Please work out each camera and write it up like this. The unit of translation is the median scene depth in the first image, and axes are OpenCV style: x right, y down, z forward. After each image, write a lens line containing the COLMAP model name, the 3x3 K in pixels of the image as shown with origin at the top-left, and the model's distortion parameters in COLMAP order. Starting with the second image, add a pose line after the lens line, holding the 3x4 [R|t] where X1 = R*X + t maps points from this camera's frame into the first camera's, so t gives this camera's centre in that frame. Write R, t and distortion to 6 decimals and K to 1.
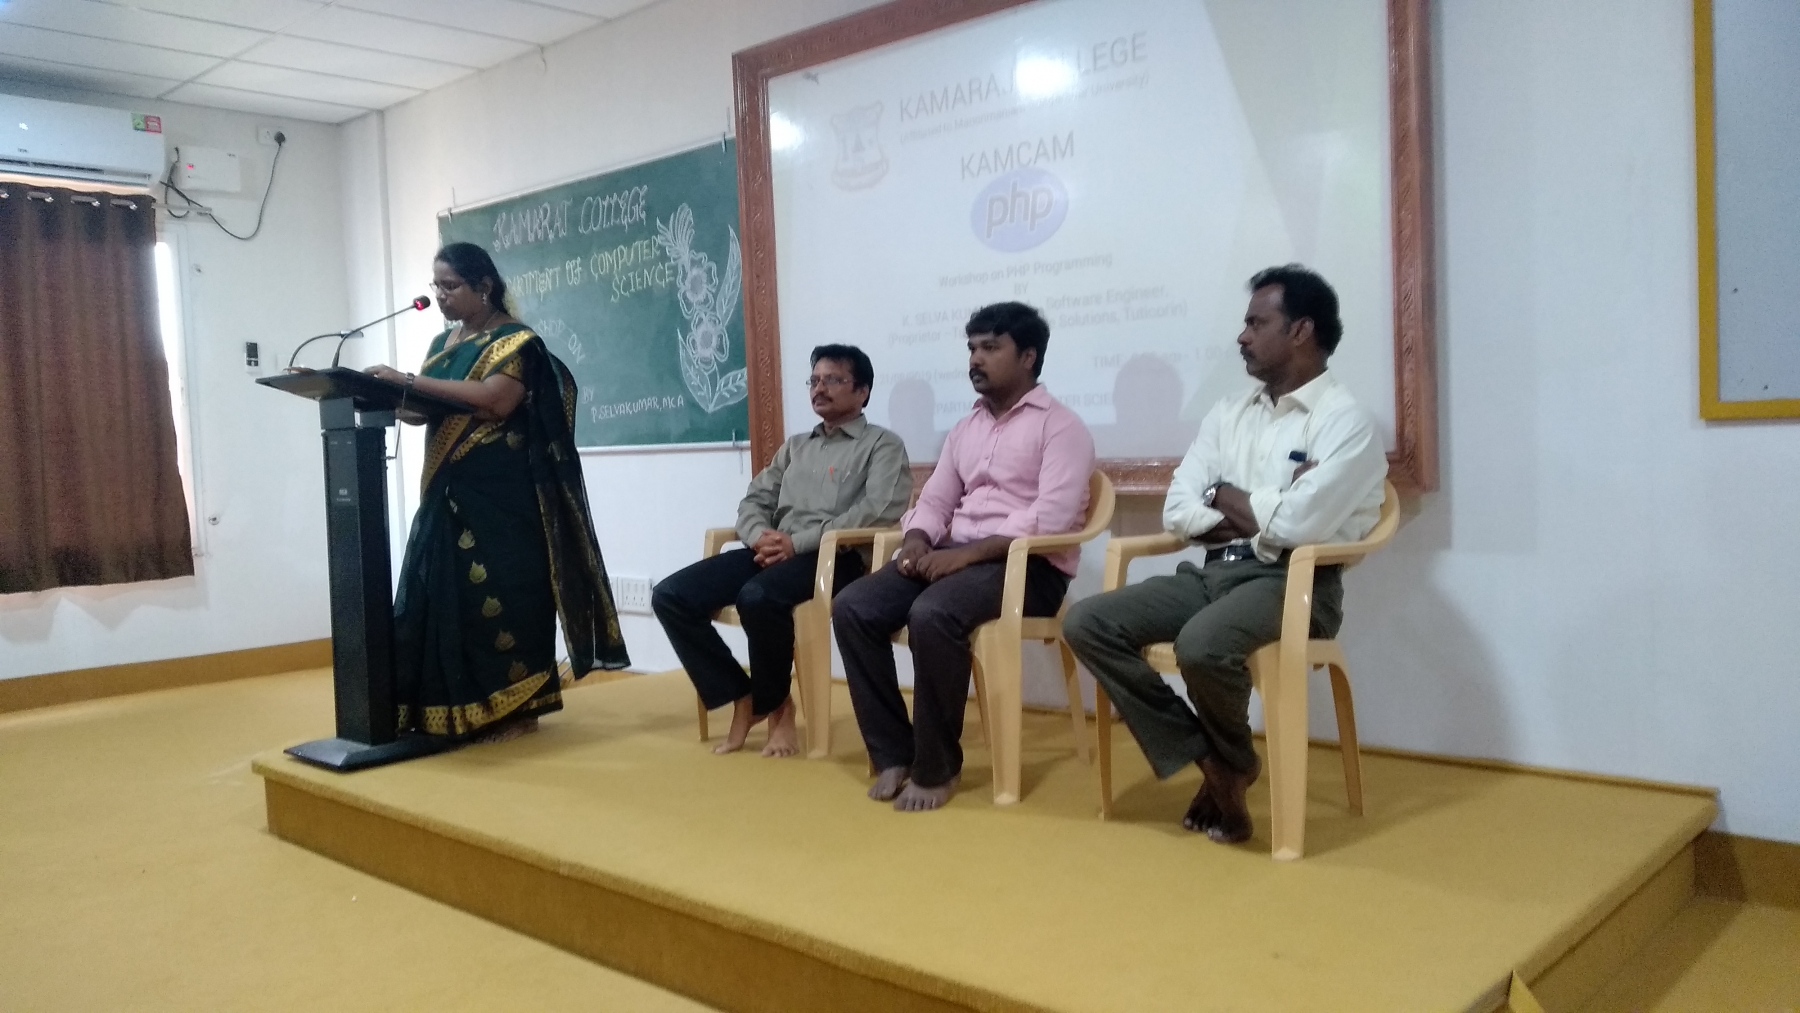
lens RADIAL K [[1407.3, 0, 895.7], [0, 1407.3, 513.8], [0, 0, 1]] dist [-0.045298, -0.034038]
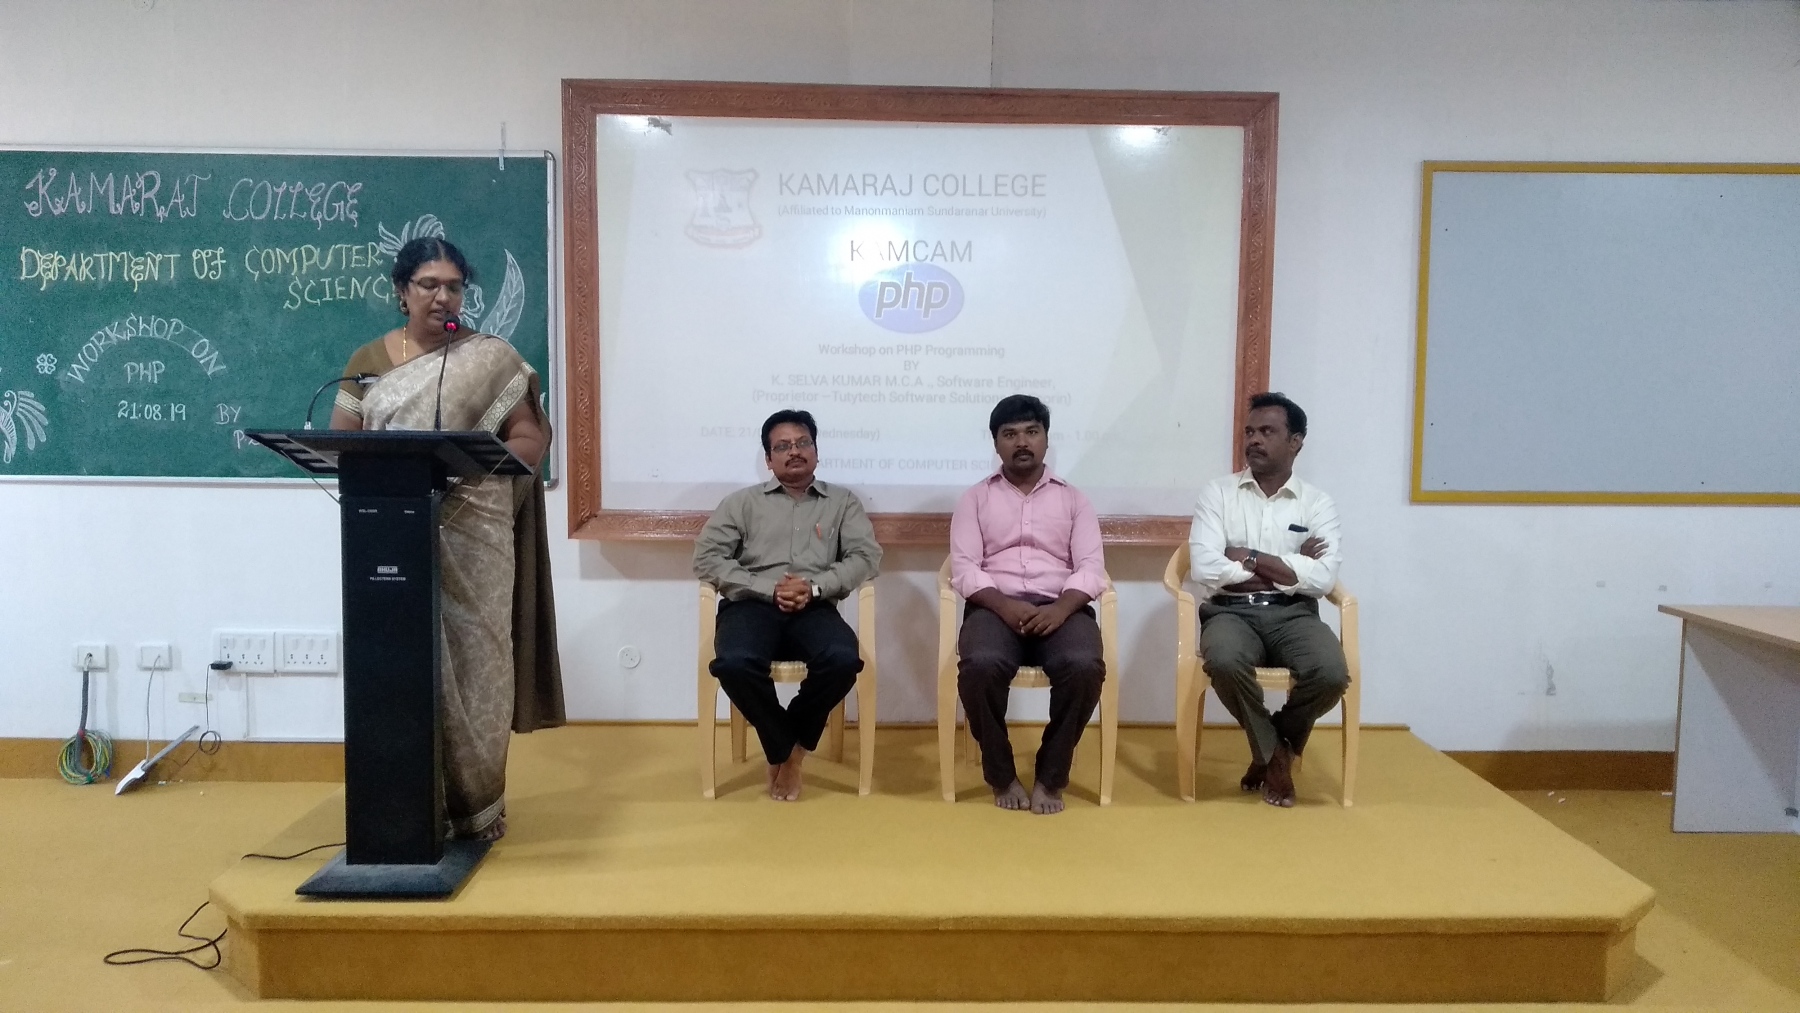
lens RADIAL K [[1407.3, 0, 902.3], [0, 1407.3, 504.1], [0, 0, 1]] dist [-0.045298, -0.034038]
pose [[0.701499, -0.009562, 0.712606, -0.704419], [-0.004400, 0.999833, 0.017747, -0.062367], [-0.712657, -0.015585, 0.701340, 0.177549]]
